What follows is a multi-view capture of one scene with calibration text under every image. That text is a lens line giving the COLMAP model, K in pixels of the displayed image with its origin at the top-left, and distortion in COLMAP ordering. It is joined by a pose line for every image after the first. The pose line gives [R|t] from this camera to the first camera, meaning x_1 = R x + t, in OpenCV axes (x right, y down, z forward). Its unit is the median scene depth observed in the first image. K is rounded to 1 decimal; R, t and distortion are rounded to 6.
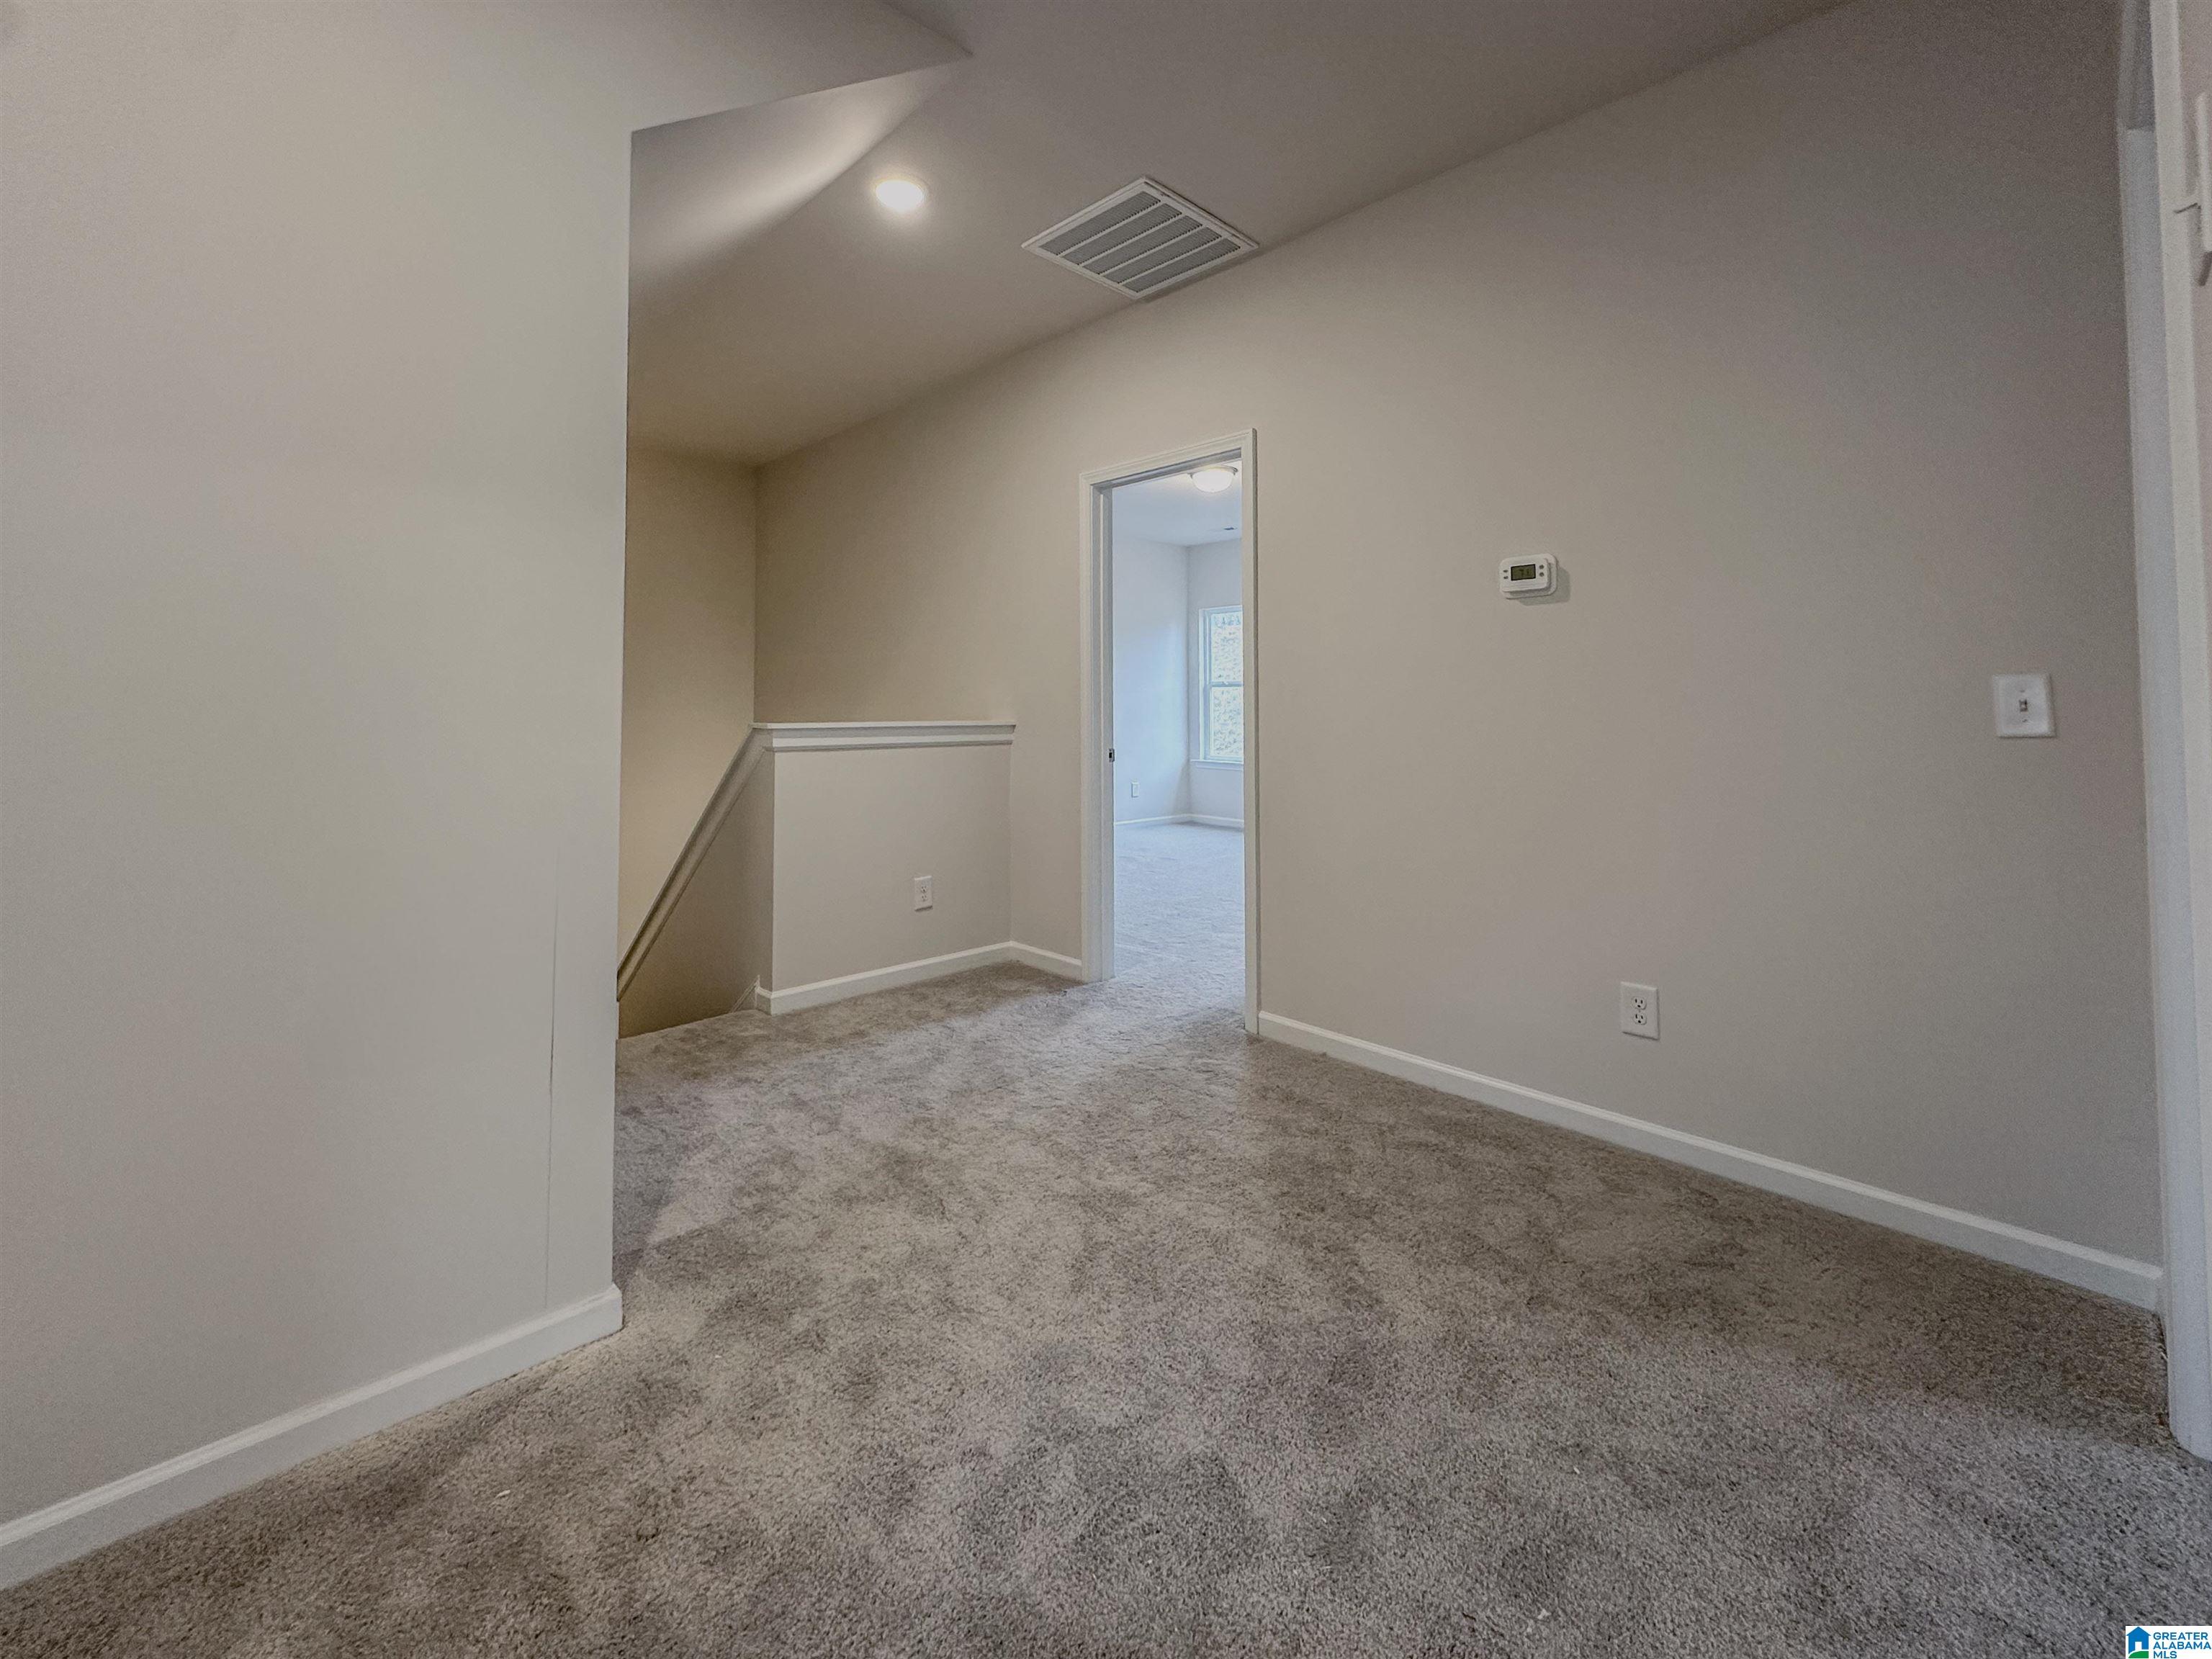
lens RADIAL K [[909.8, 0, 1111.7], [0, 909.8, 824.6], [0, 0, 1]] dist [-0.000112, 0.000204]
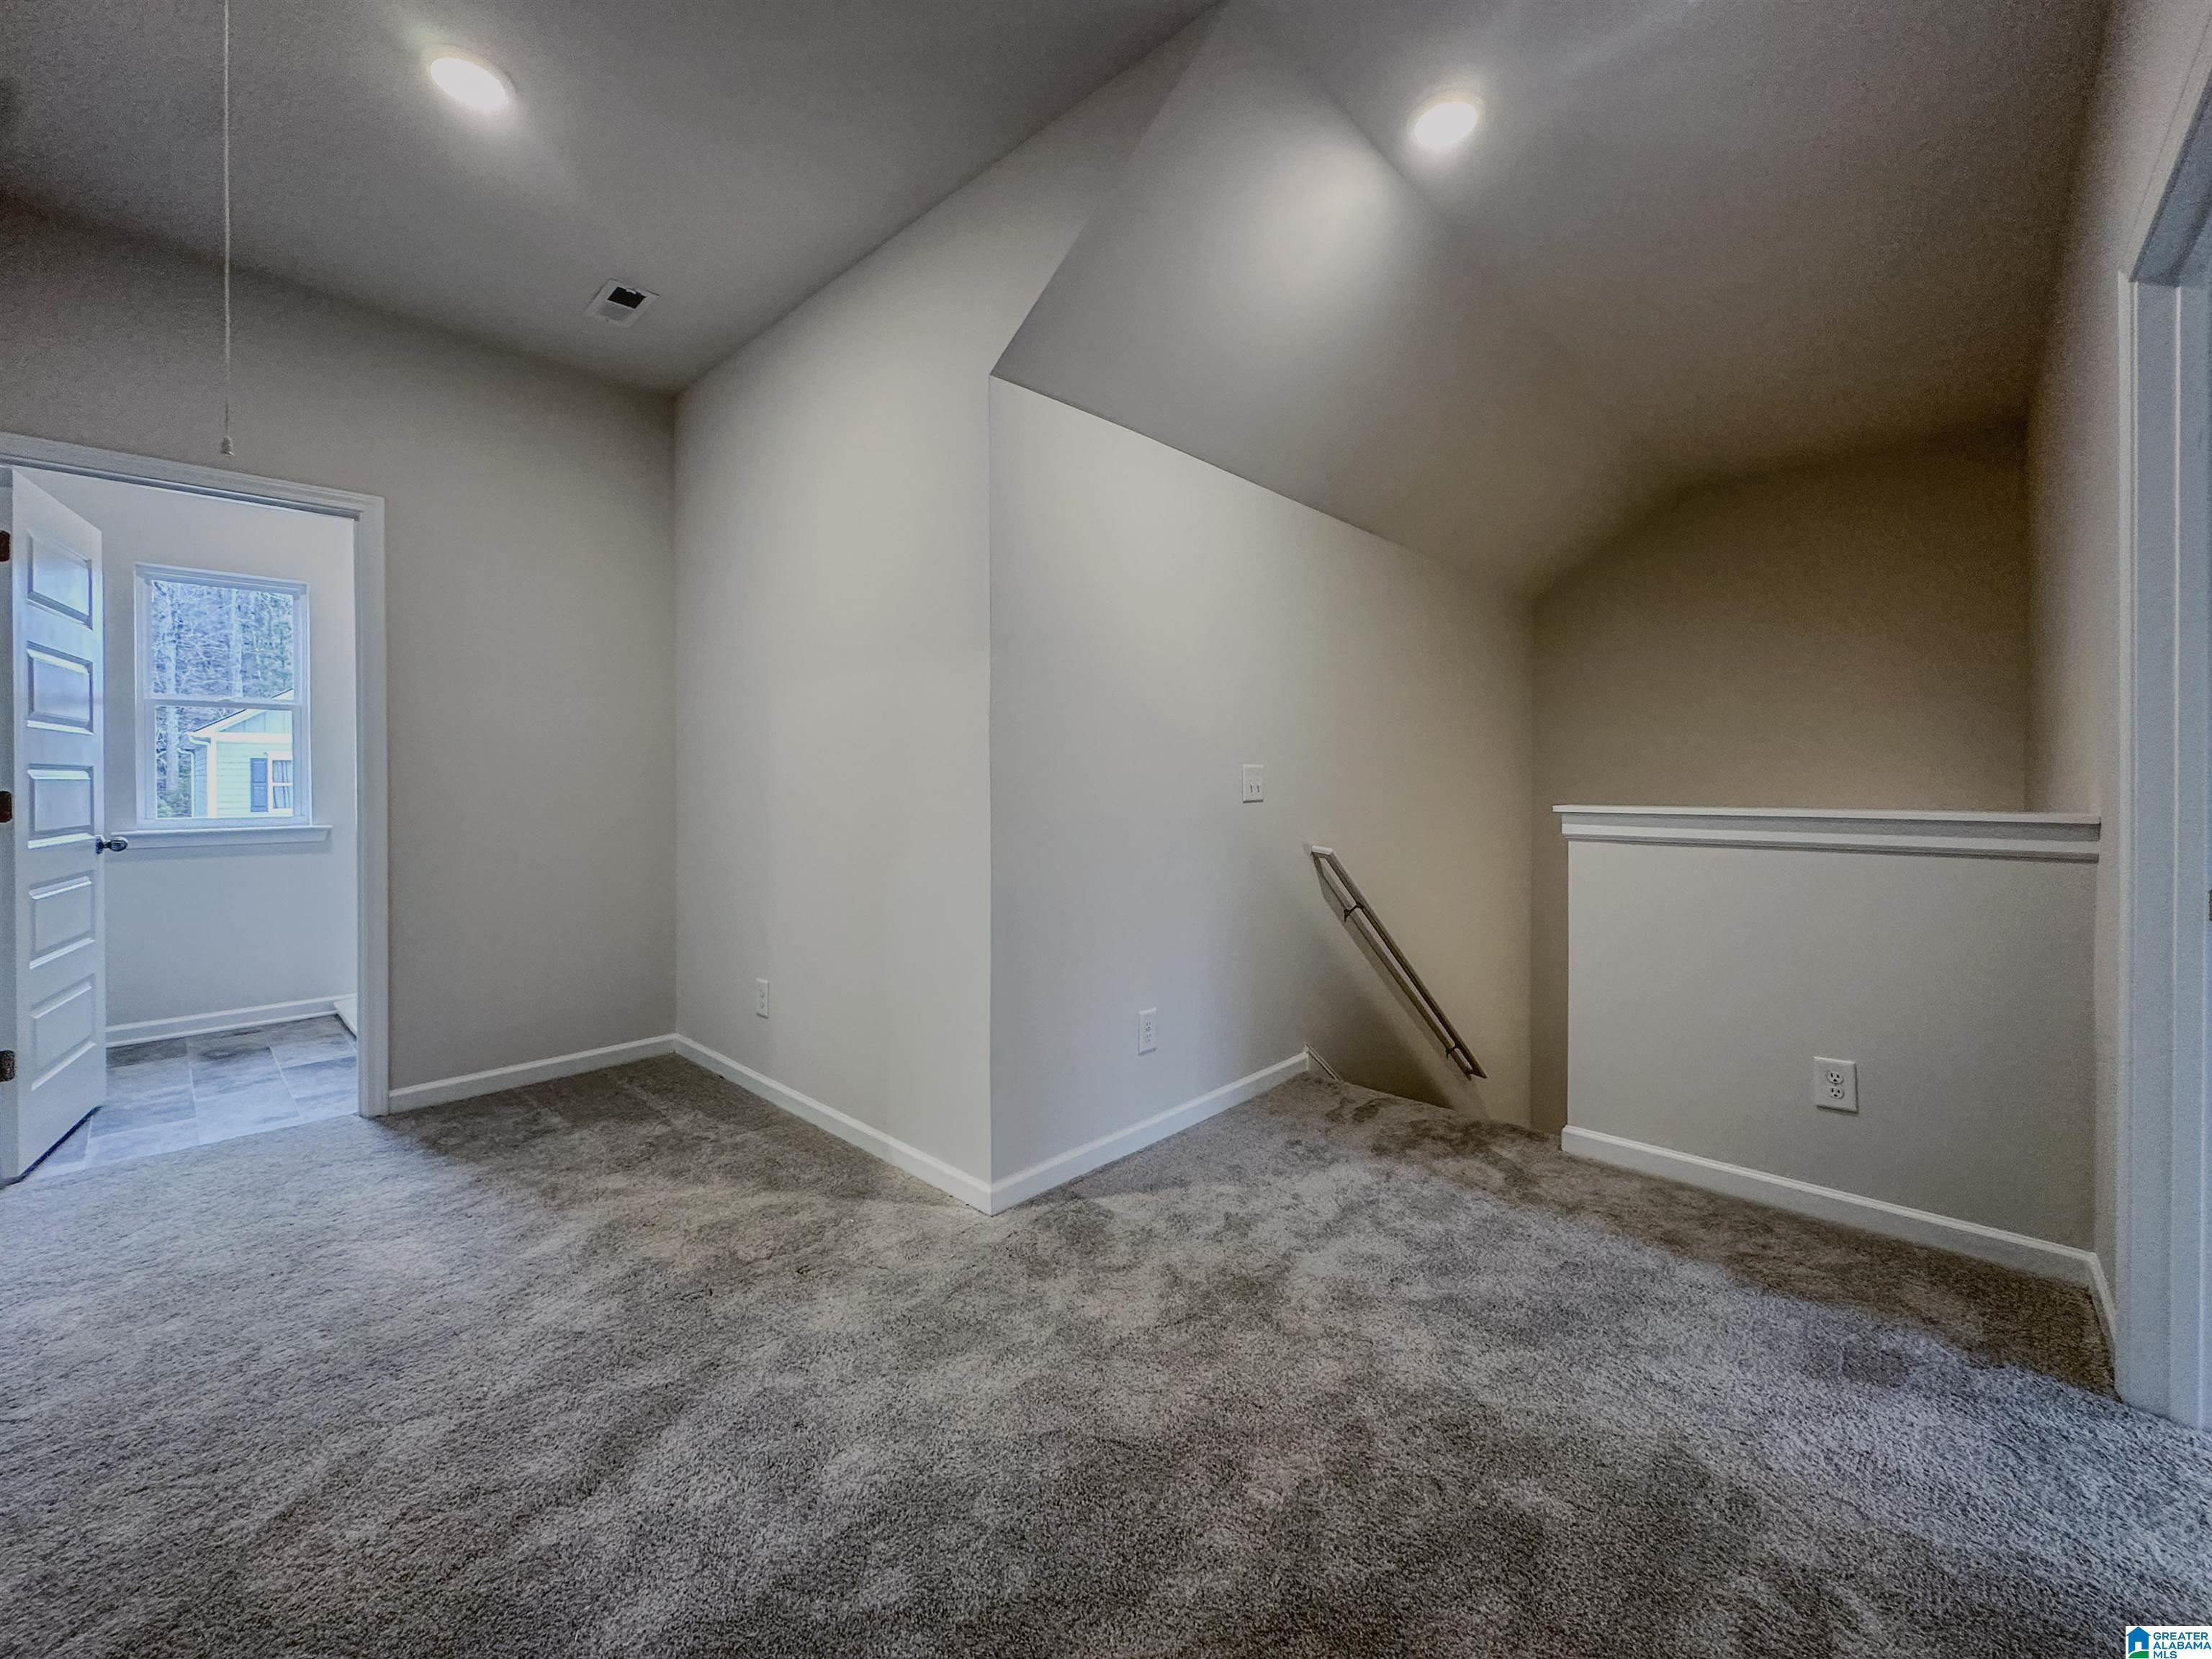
lens RADIAL K [[909.8, 0, 1111.7], [0, 909.8, 824.6], [0, 0, 1]] dist [-0.000112, 0.000204]
pose [[0.046859, 0.041119, -0.998055, 0.453337], [-0.130904, 0.990788, 0.034673, -0.068243], [0.990287, 0.129025, 0.051810, 0.534488]]
